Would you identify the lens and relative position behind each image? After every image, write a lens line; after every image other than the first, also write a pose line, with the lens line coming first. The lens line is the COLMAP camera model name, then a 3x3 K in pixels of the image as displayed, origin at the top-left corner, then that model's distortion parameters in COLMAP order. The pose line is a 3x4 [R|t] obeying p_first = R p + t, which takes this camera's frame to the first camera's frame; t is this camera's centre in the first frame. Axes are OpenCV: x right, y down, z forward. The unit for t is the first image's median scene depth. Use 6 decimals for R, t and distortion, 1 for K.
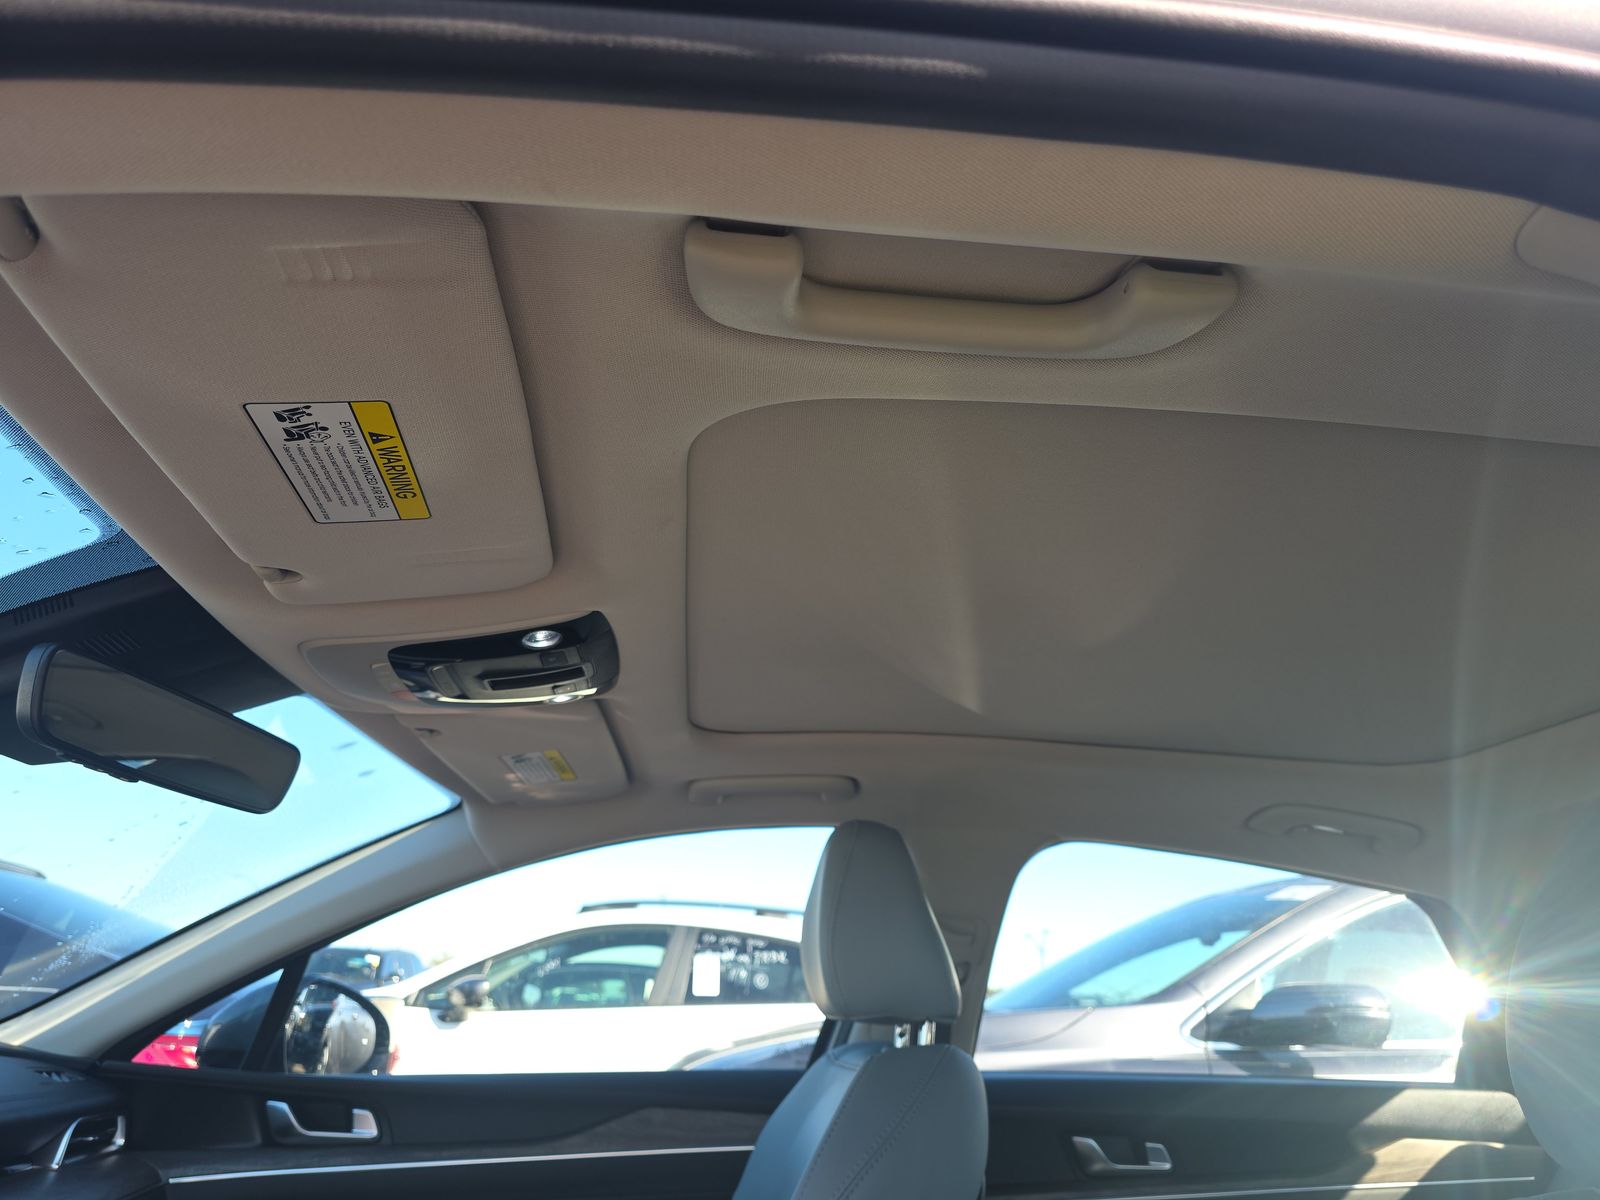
lens RADIAL K [[1130.5, 0, 800.0], [0, 1130.5, 600.0], [0, 0, 1]] dist [0.000789, -0.004704]
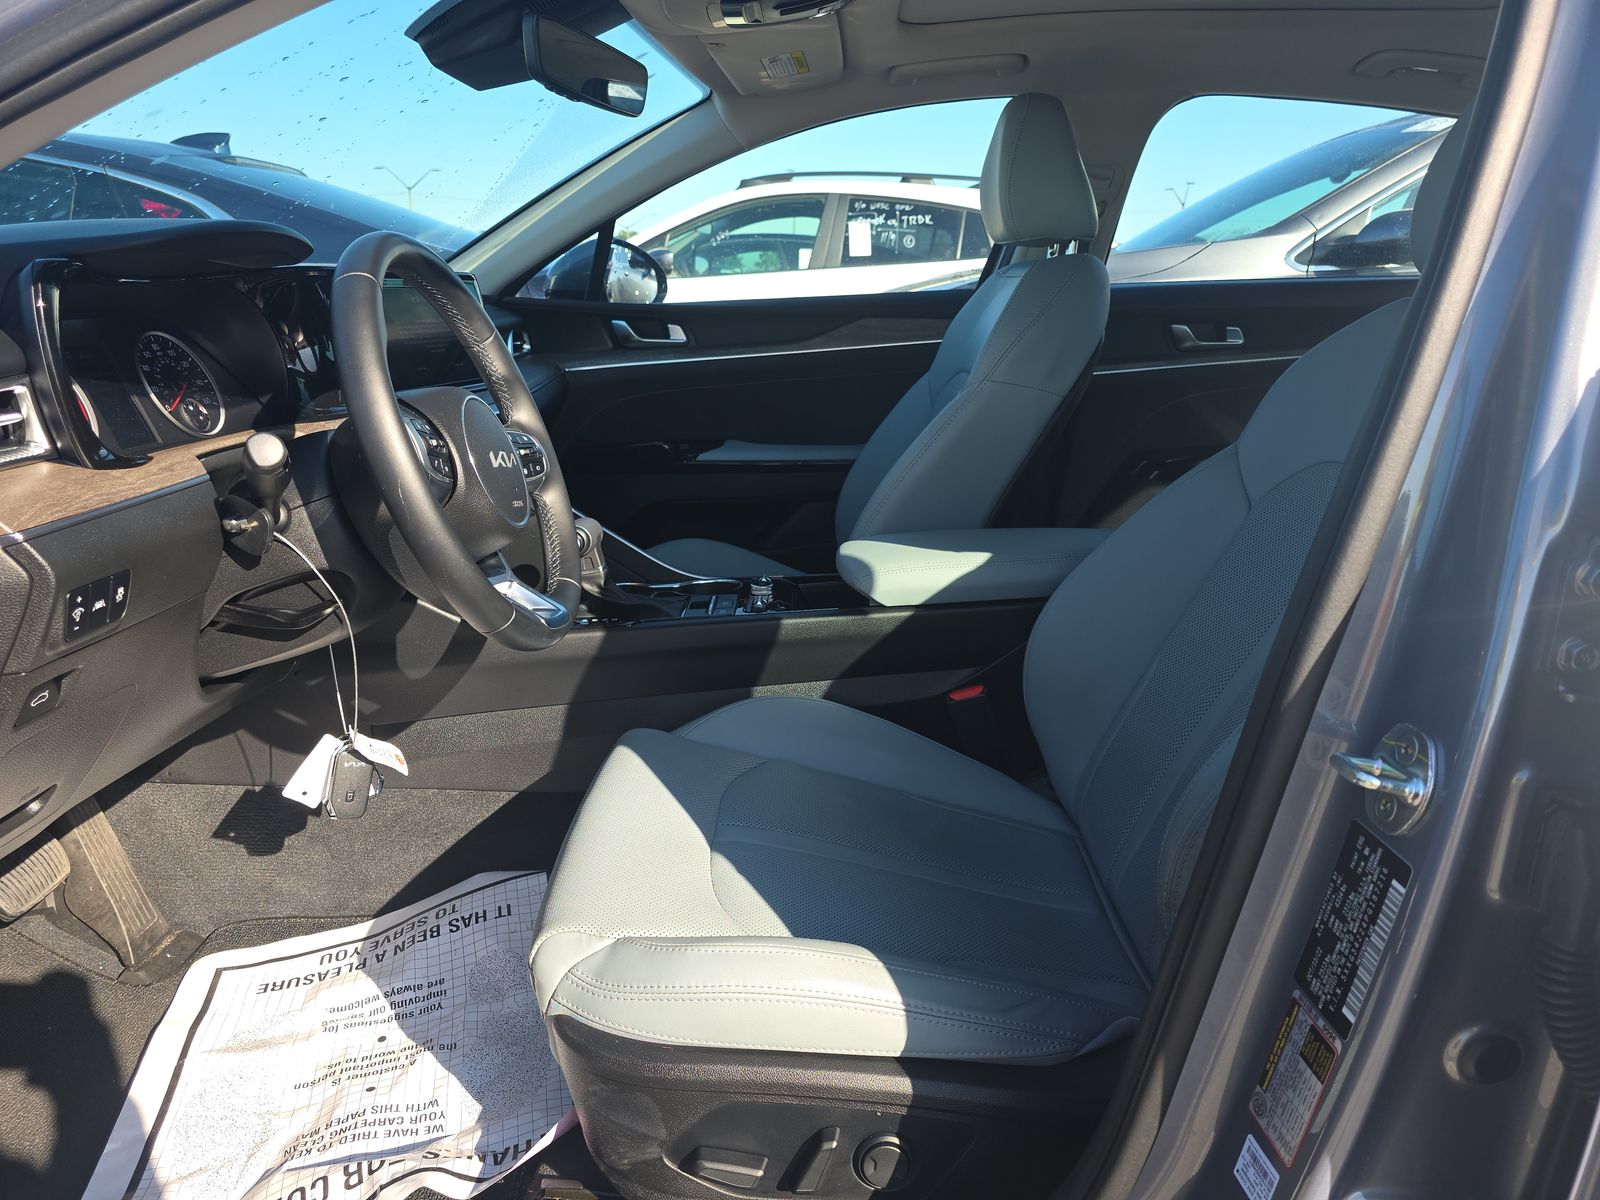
lens RADIAL K [[1104.1, 0, 801.7], [0, 1104.1, 570.3], [0, 0, 1]] dist [0.074054, -0.062710]
pose [[0.992751, -0.010456, -0.119730, -0.039280], [0.076703, 0.822071, 0.564196, -0.066709], [0.092527, -0.569290, 0.816914, -0.262646]]
